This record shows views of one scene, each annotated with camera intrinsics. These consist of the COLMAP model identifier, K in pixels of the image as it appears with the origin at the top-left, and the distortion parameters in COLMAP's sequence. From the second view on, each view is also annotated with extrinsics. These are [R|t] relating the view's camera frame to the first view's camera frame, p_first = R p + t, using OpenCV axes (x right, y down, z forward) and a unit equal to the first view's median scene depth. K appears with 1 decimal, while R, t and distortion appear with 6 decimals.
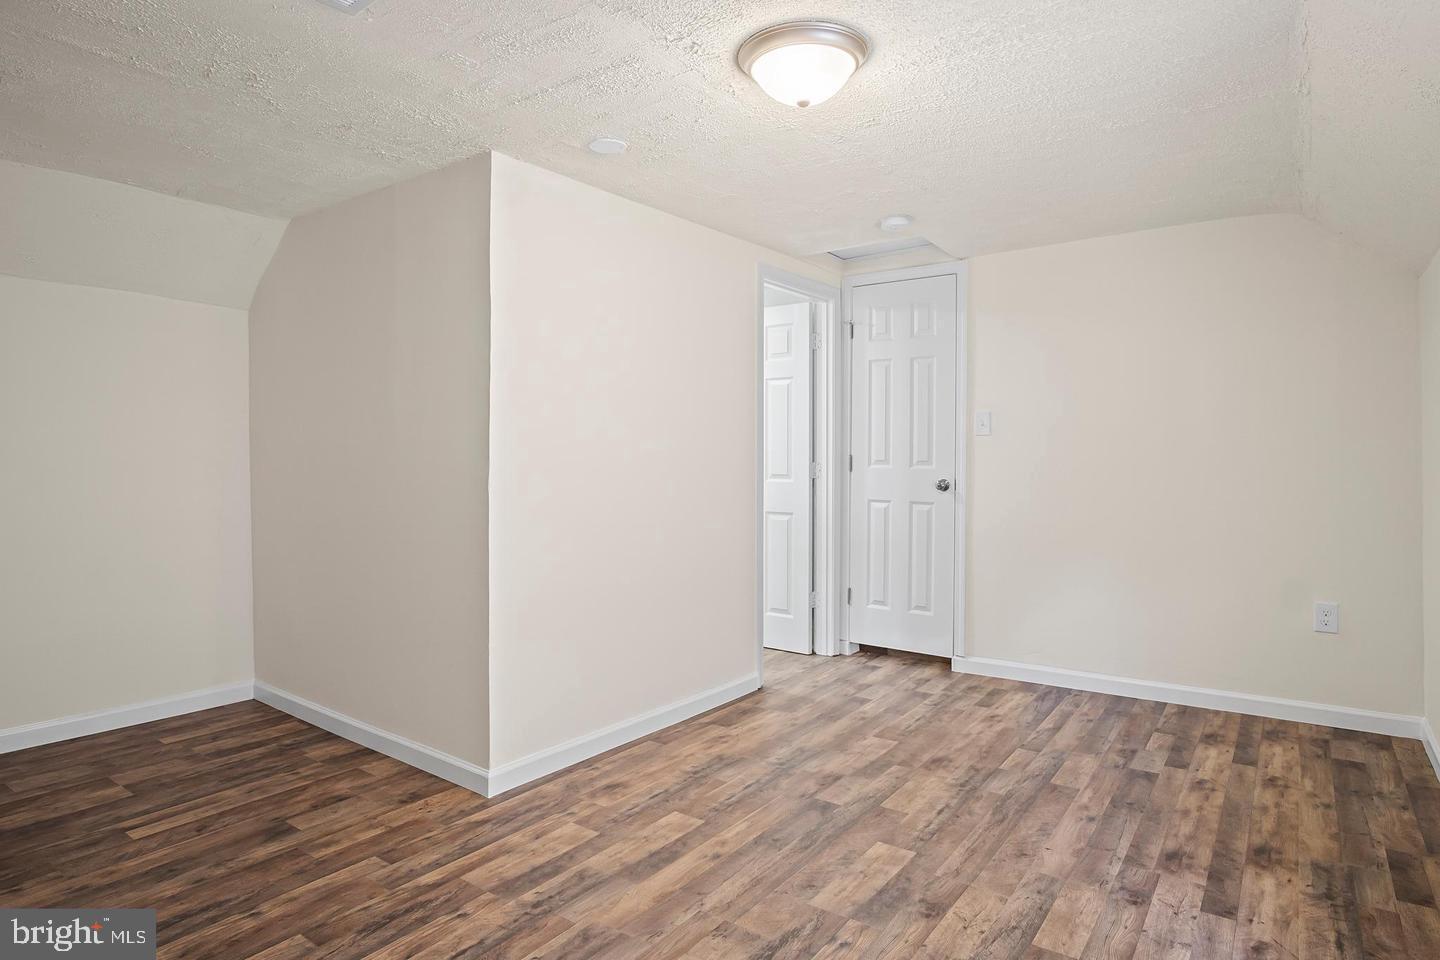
lens RADIAL K [[786.6, 0, 721.3], [0, 786.6, 471.6], [0, 0, 1]] dist [-0.044170, 0.009588]
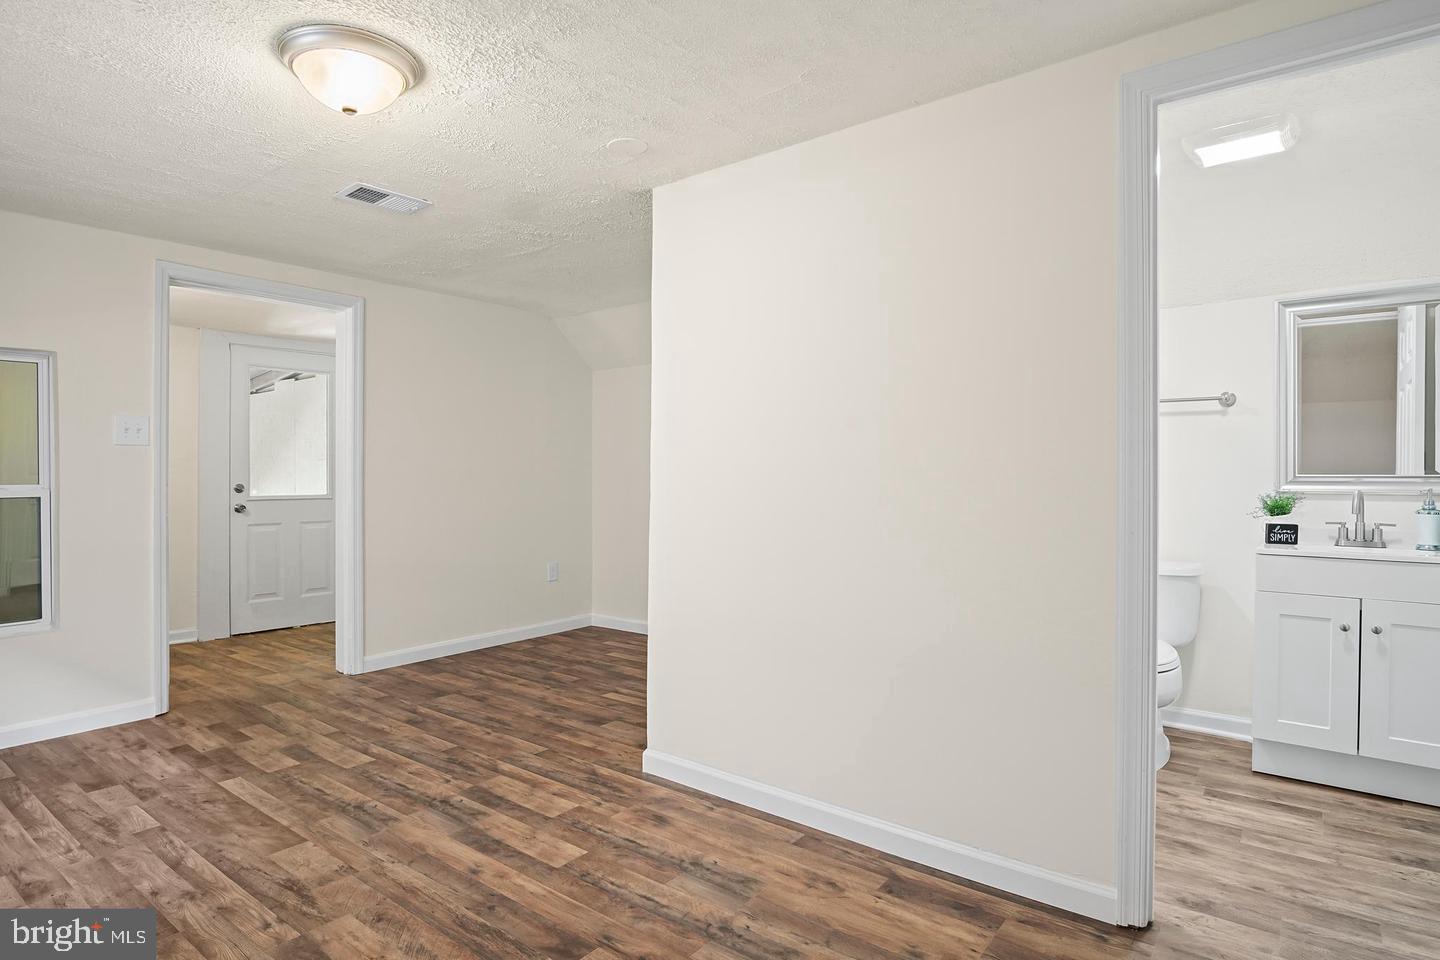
lens RADIAL K [[786.6, 0, 719.7], [0, 786.6, 472.2], [0, 0, 1]] dist [-0.044170, 0.009588]
pose [[-0.003495, 0.010987, -0.999934, 0.783887], [-0.025506, 0.999613, 0.011072, -0.026625], [0.999669, 0.025543, -0.003213, 1.047837]]
